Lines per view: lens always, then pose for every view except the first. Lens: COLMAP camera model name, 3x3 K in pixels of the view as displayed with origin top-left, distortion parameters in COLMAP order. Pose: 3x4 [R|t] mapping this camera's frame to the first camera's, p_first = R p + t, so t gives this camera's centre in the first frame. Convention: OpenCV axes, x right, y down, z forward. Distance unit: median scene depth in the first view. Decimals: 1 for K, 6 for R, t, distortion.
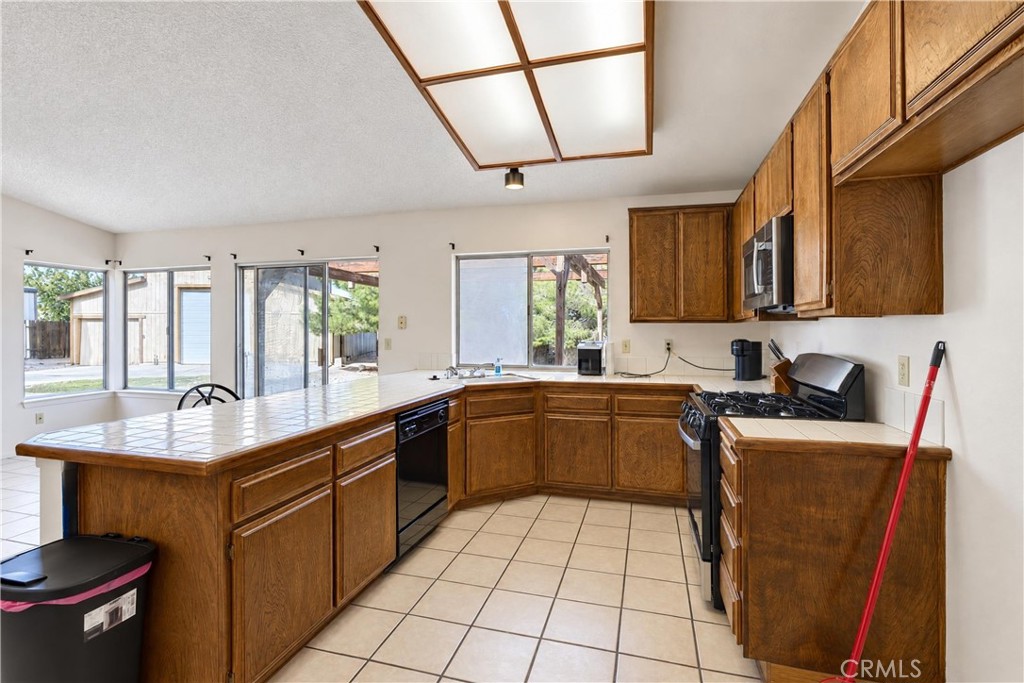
lens RADIAL K [[460.4, 0, 514.1], [0, 460.4, 331.7], [0, 0, 1]] dist [-0.000307, -0.000298]
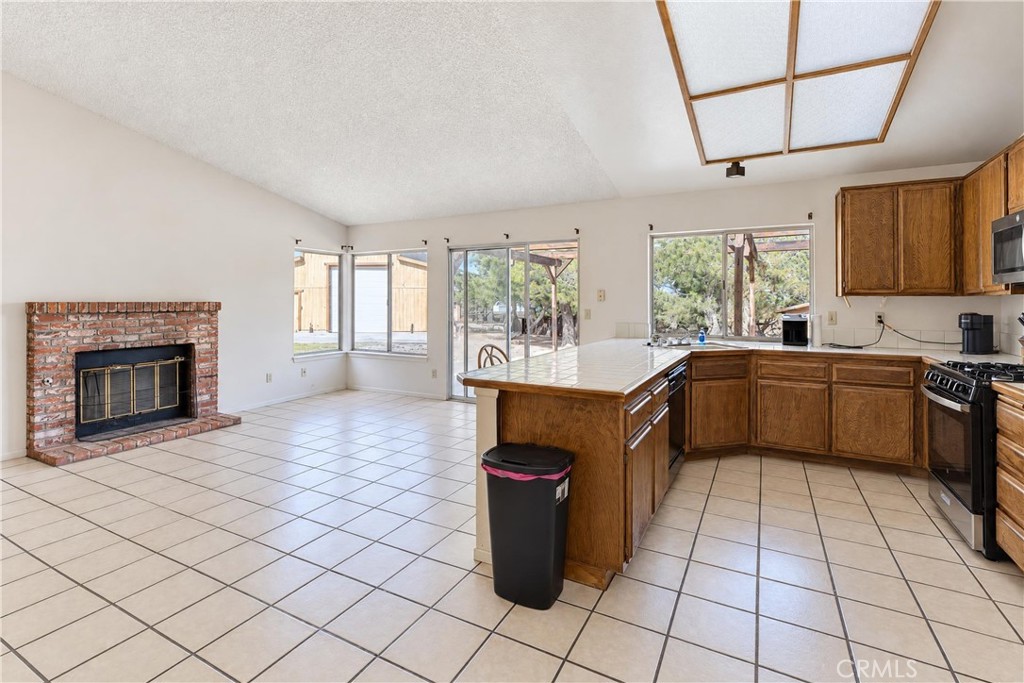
lens RADIAL K [[458.7, 0, 525.1], [0, 458.7, 301.3], [0, 0, 1]] dist [-0.000126, -0.000442]
pose [[0.977904, 0.001643, -0.209048, -0.242160], [-0.003228, 0.999969, -0.007242, 0.002165], [0.209029, 0.007756, 0.977879, -0.175116]]
